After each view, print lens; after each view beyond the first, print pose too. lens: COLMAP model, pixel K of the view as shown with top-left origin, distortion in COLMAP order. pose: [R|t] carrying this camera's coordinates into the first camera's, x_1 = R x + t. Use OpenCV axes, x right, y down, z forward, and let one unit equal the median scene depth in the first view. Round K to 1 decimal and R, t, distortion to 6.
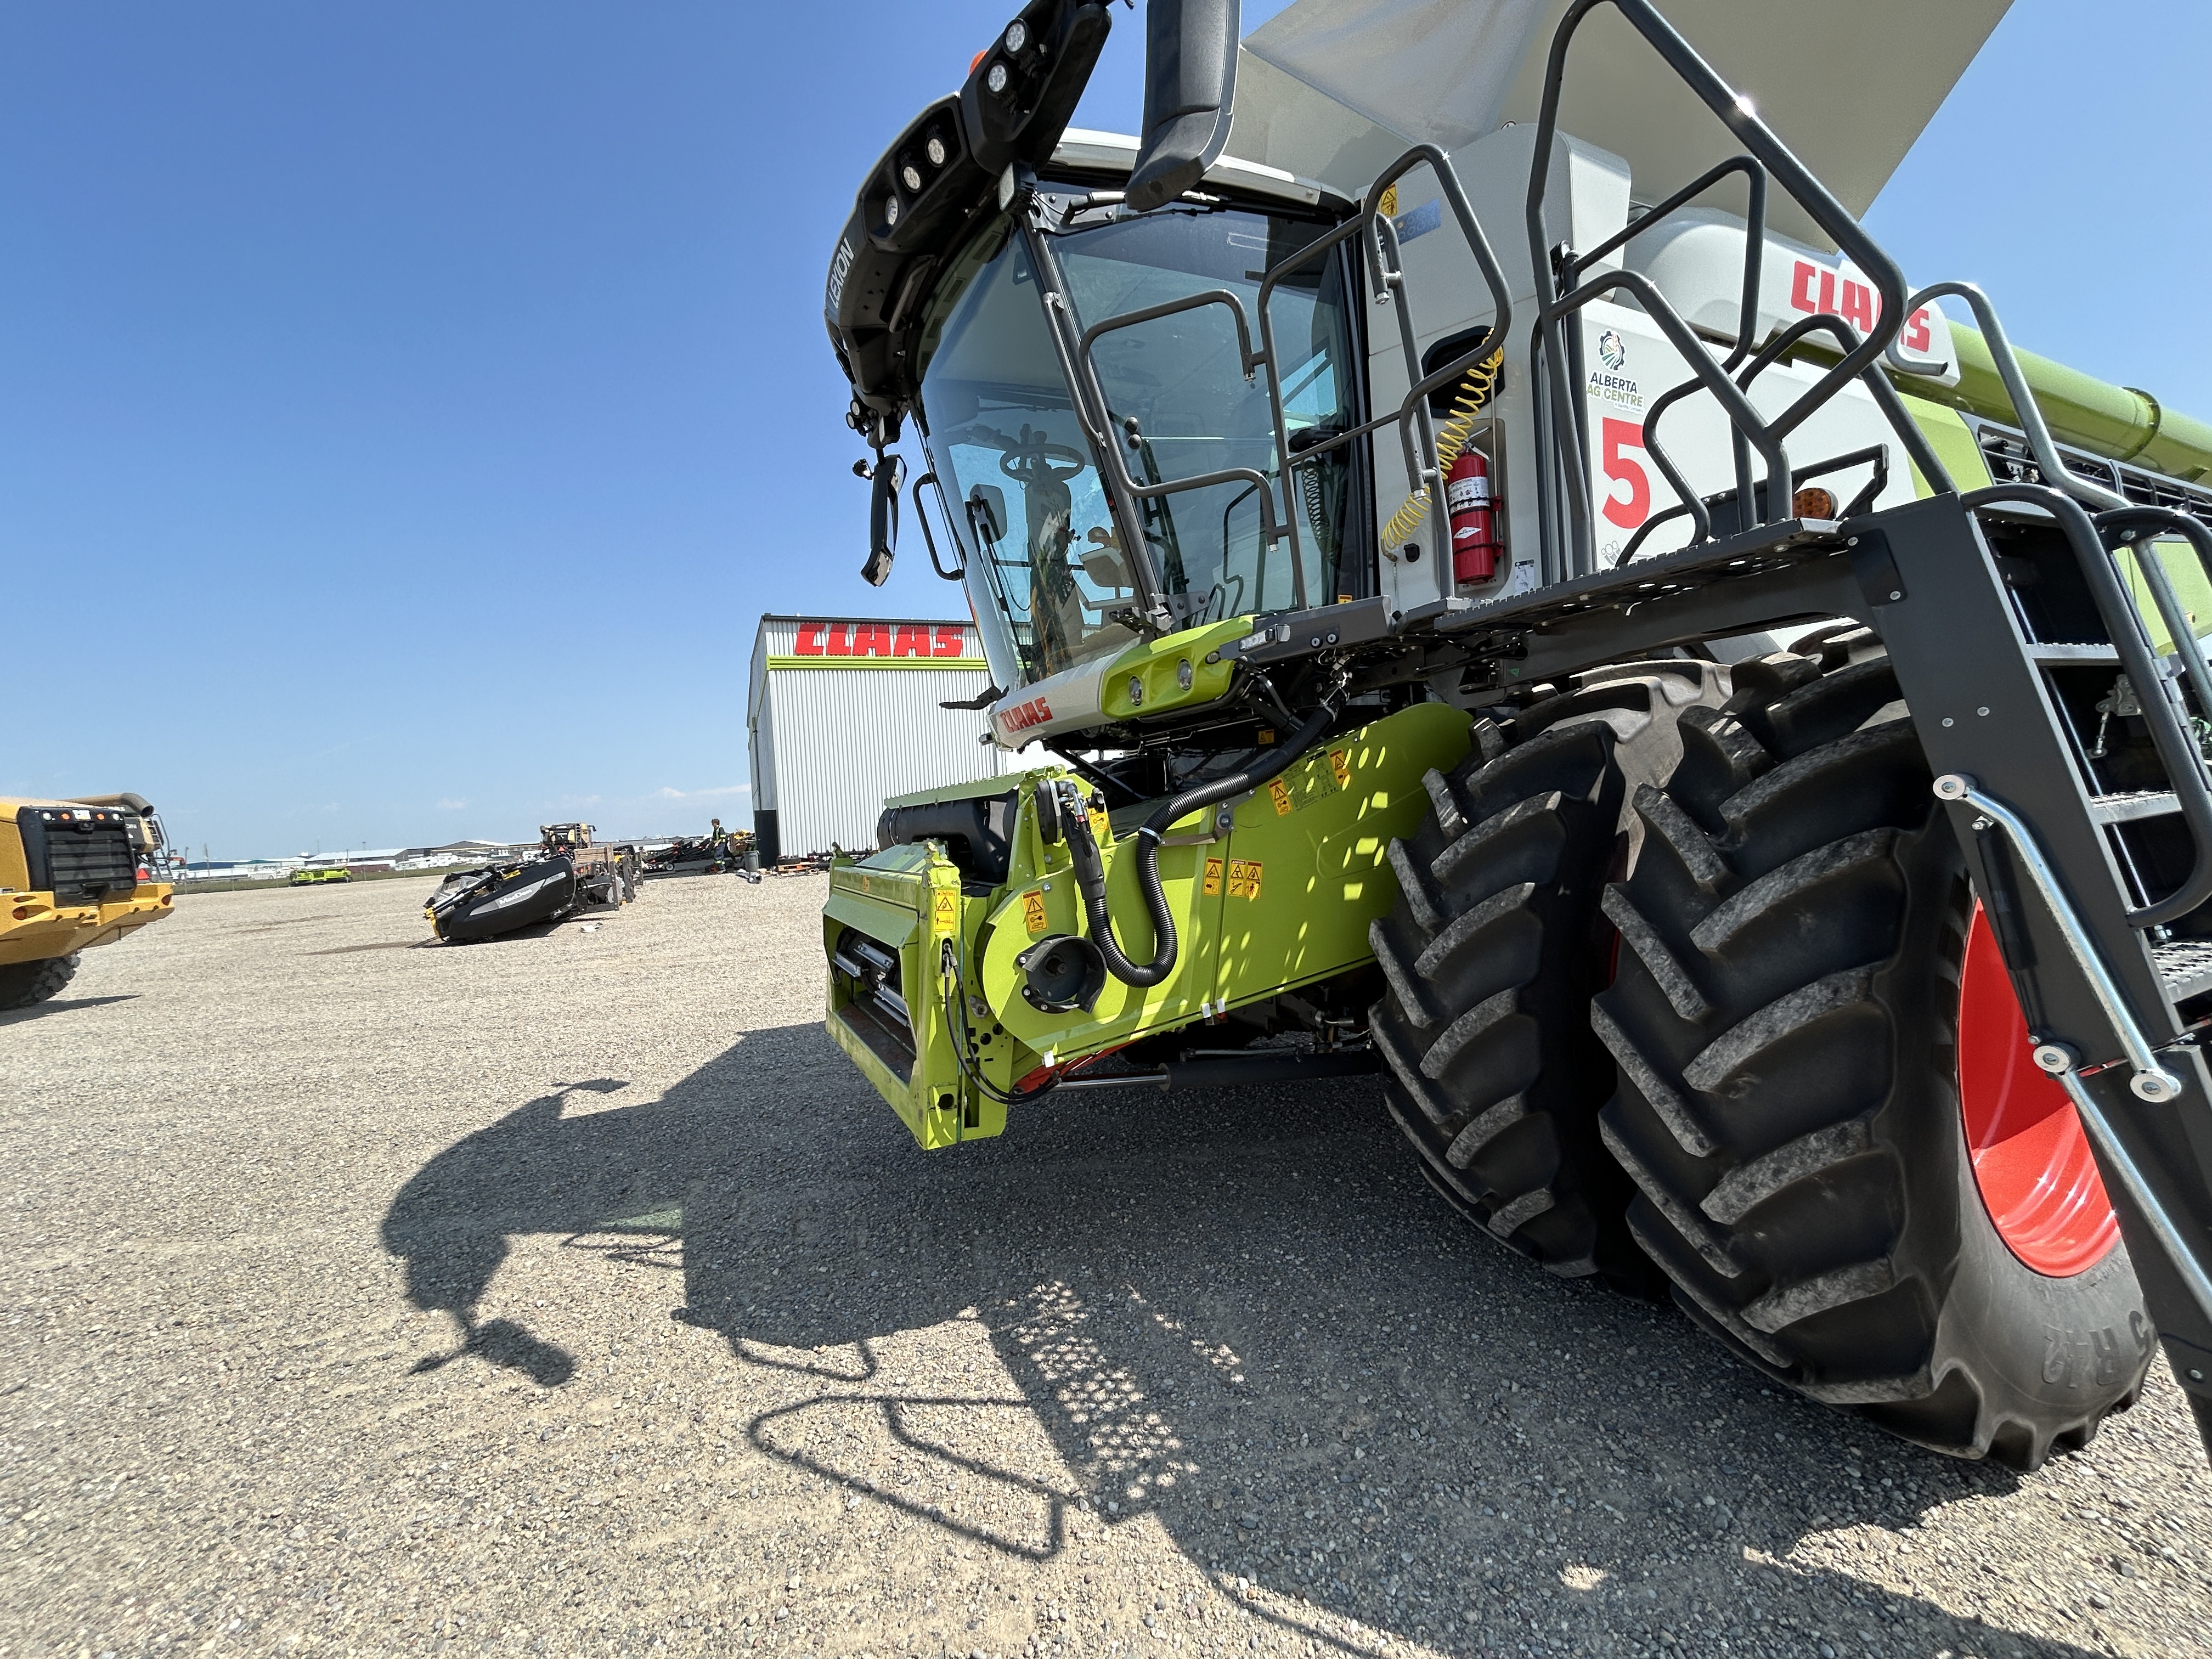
lens RADIAL K [[891.0, 0, 1106.0], [0, 891.0, 829.5], [0, 0, 1]] dist [0.003243, 0.000116]
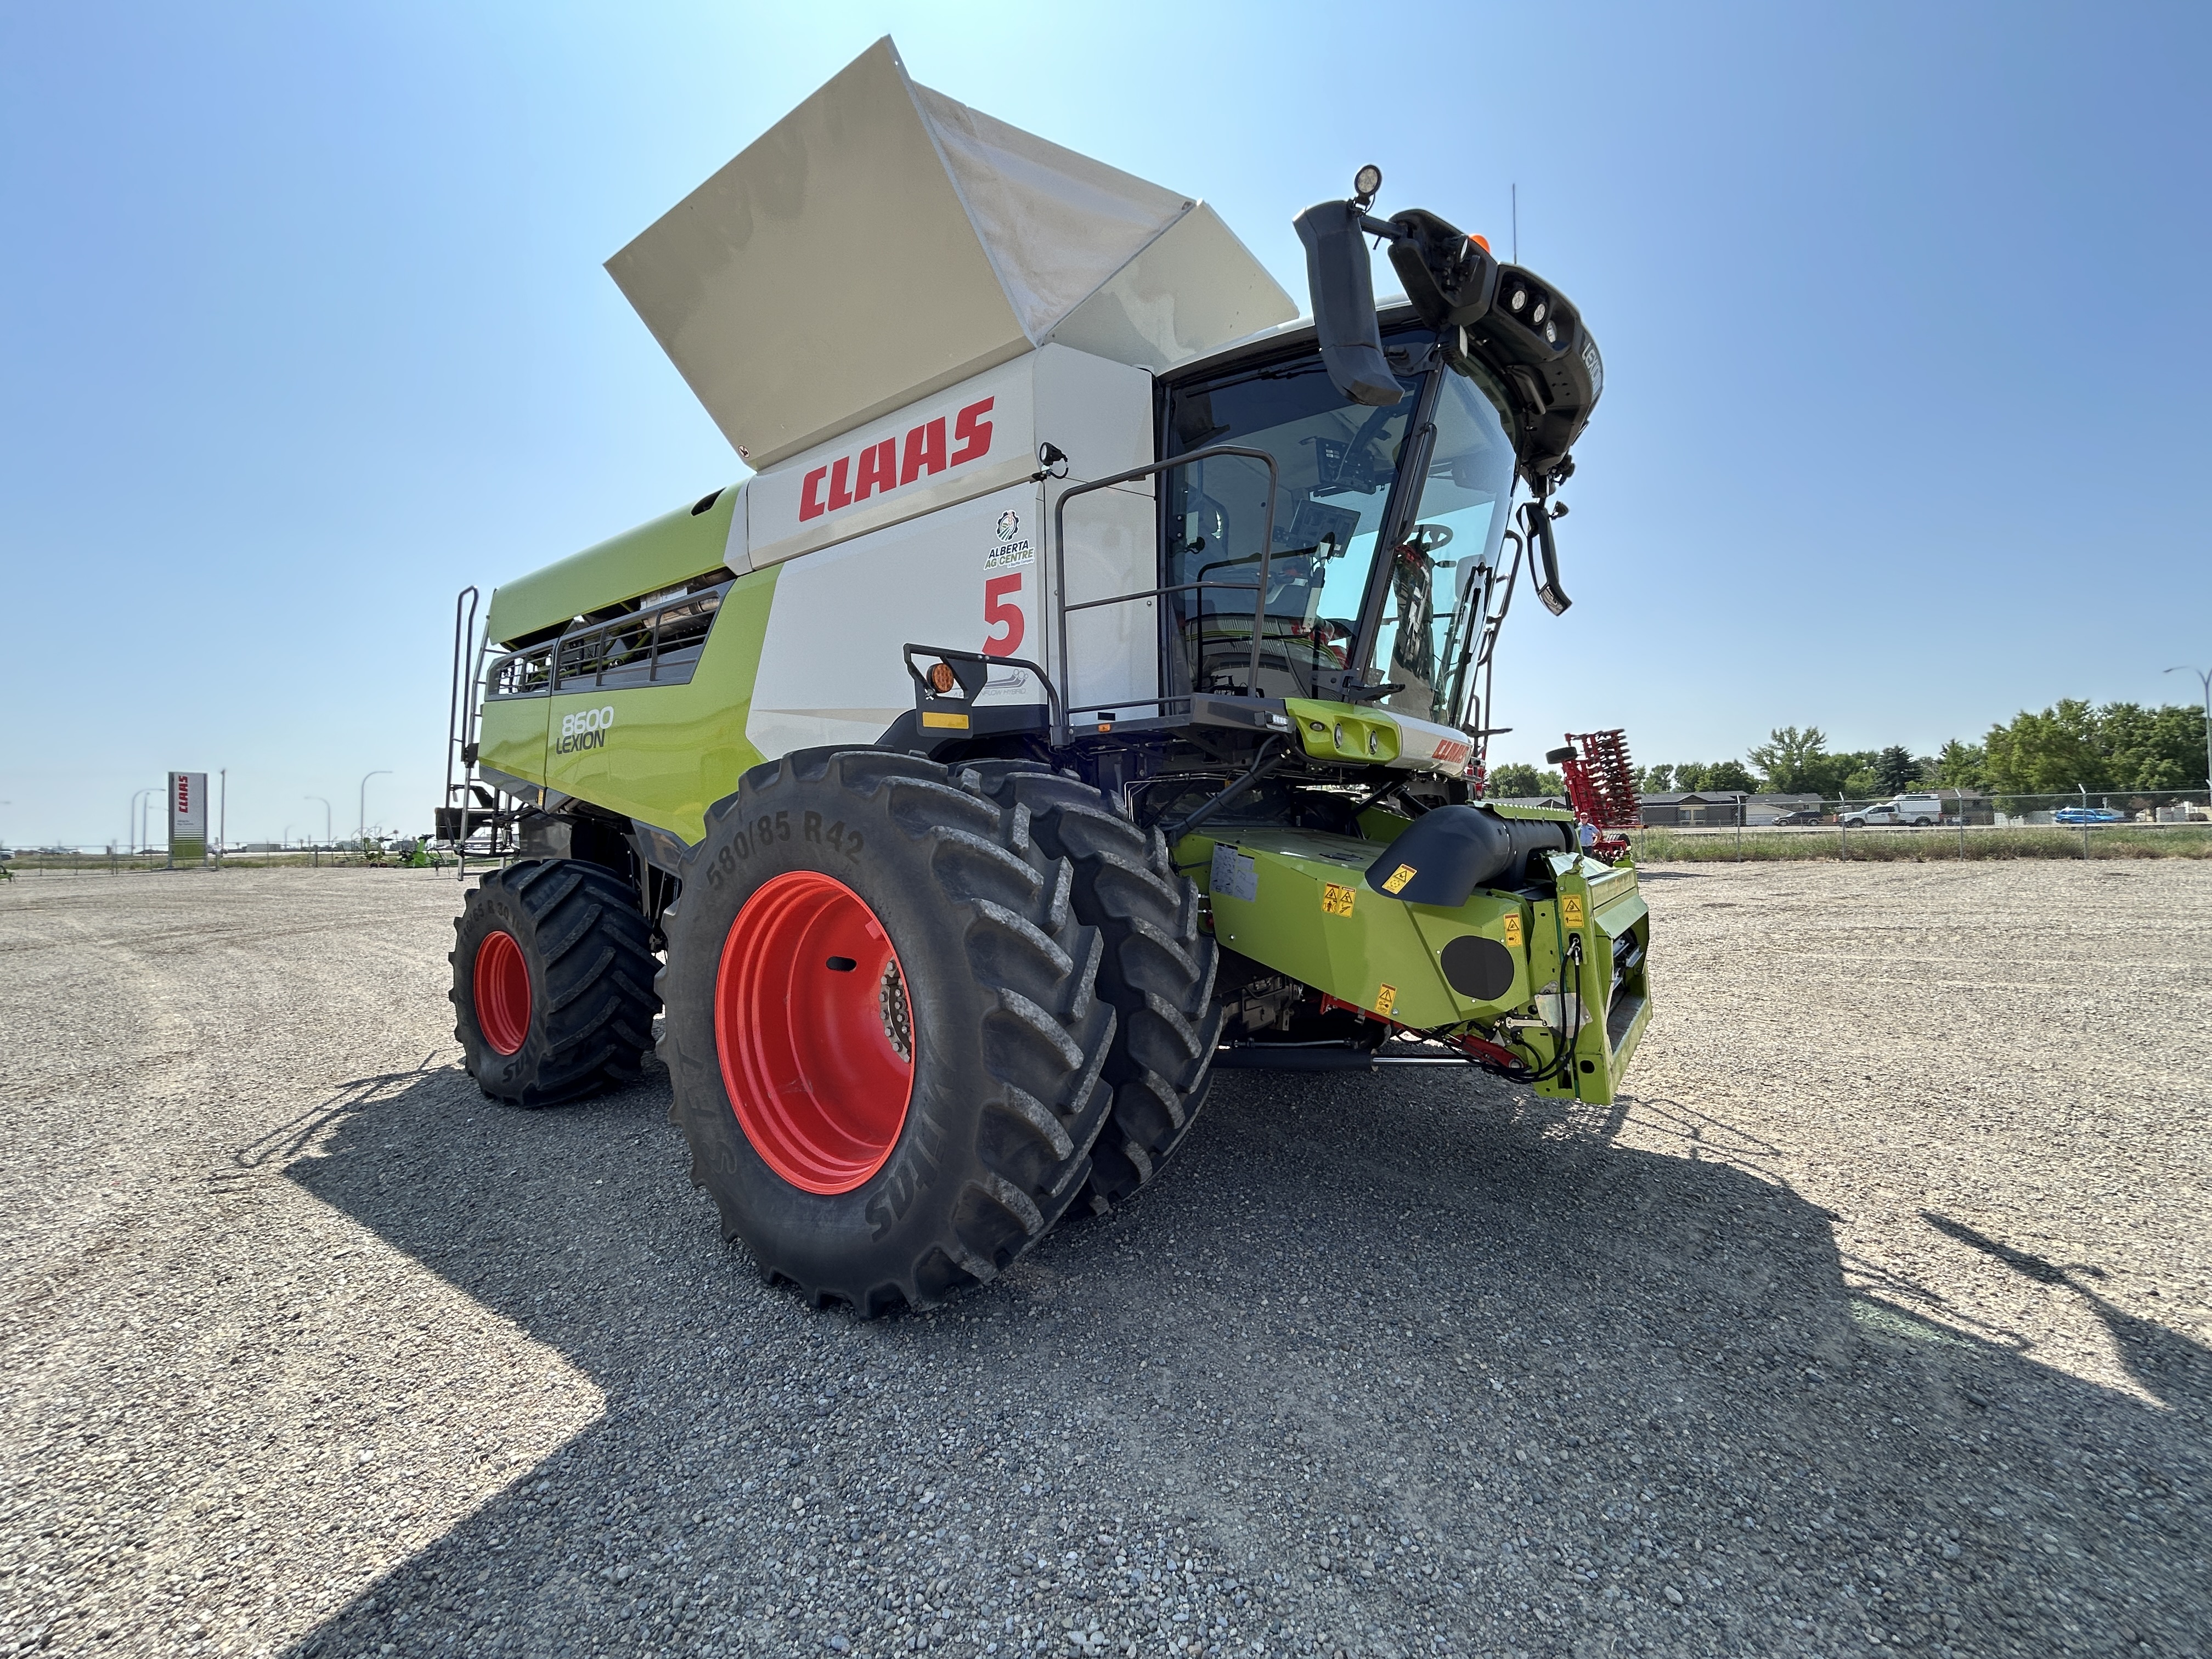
lens RADIAL K [[891.0, 0, 1106.0], [0, 891.0, 829.5], [0, 0, 1]] dist [0.003243, 0.000116]
pose [[-0.475307, 0.076298, 0.876505, -1.248218], [0.060241, 0.996717, -0.054095, 0.013564], [-0.877755, 0.027090, -0.478343, 2.737692]]
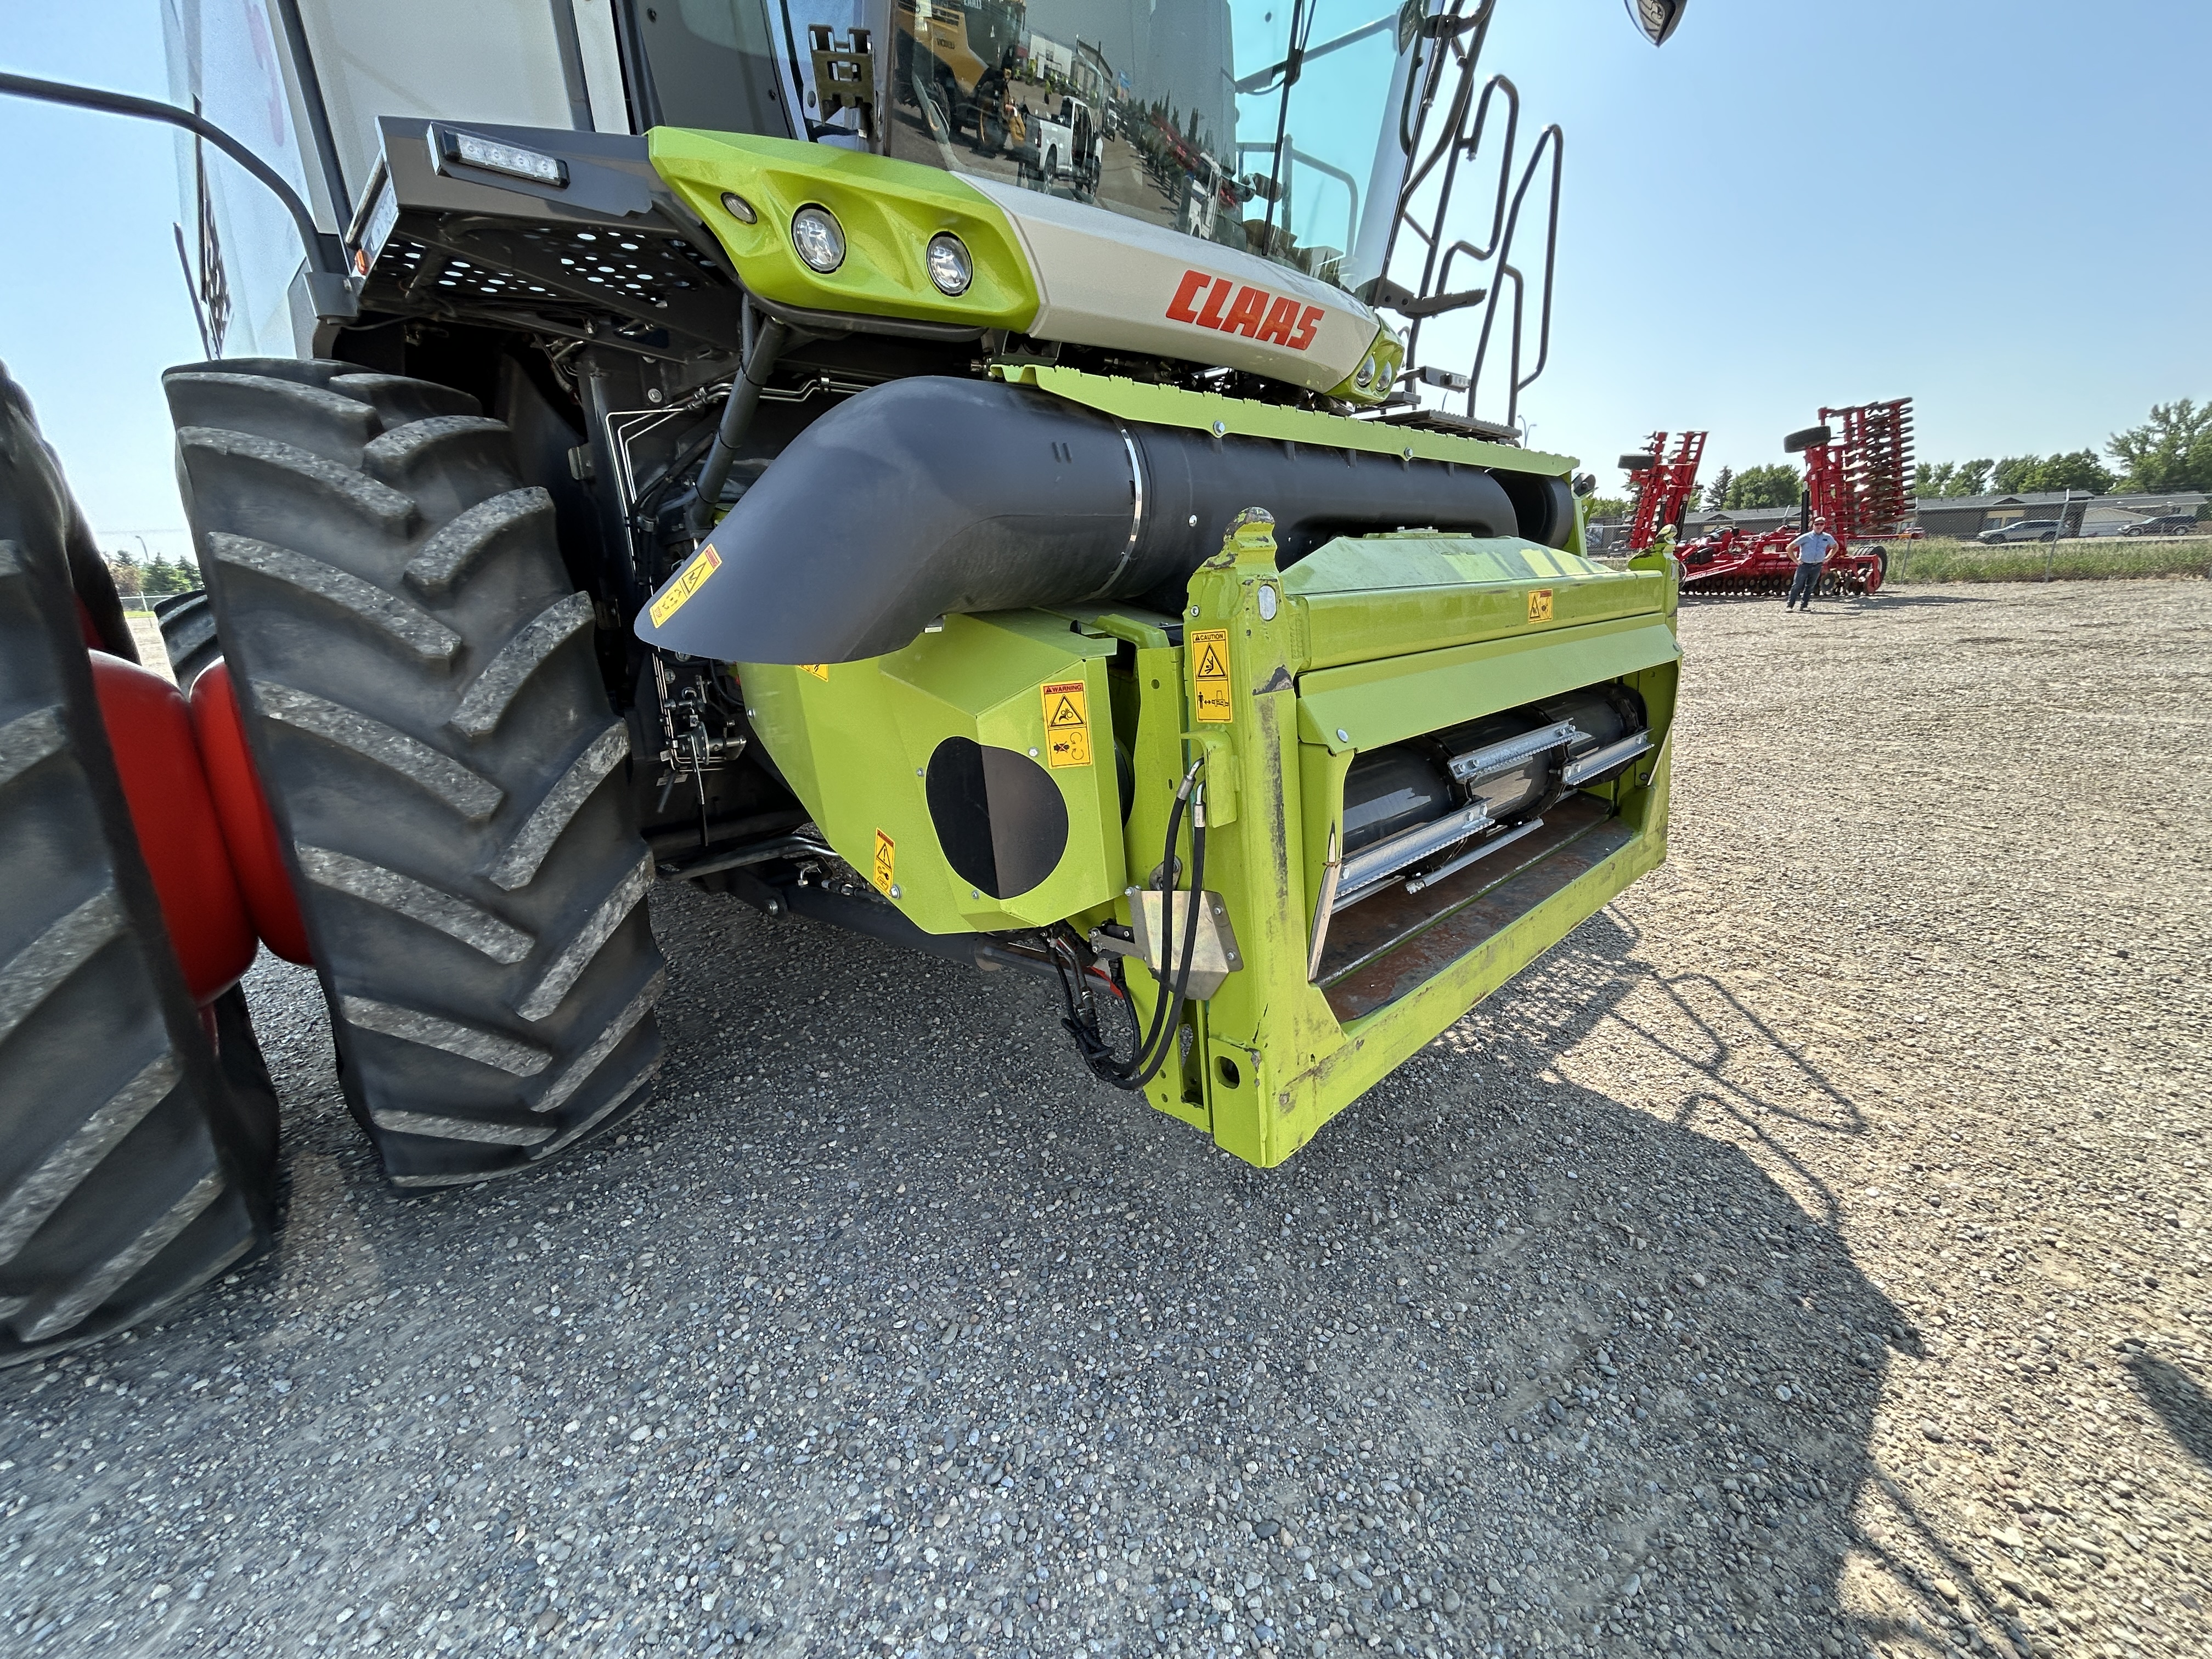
lens RADIAL K [[897.5, 0, 1104.6], [0, 897.5, 820.1], [0, 0, 1]] dist [0.000655, -0.000108]
pose [[-0.307236, -0.185296, 0.933419, -0.882213], [0.065871, 0.974367, 0.215106, 0.067878], [-0.949351, 0.127573, -0.287155, 1.787450]]
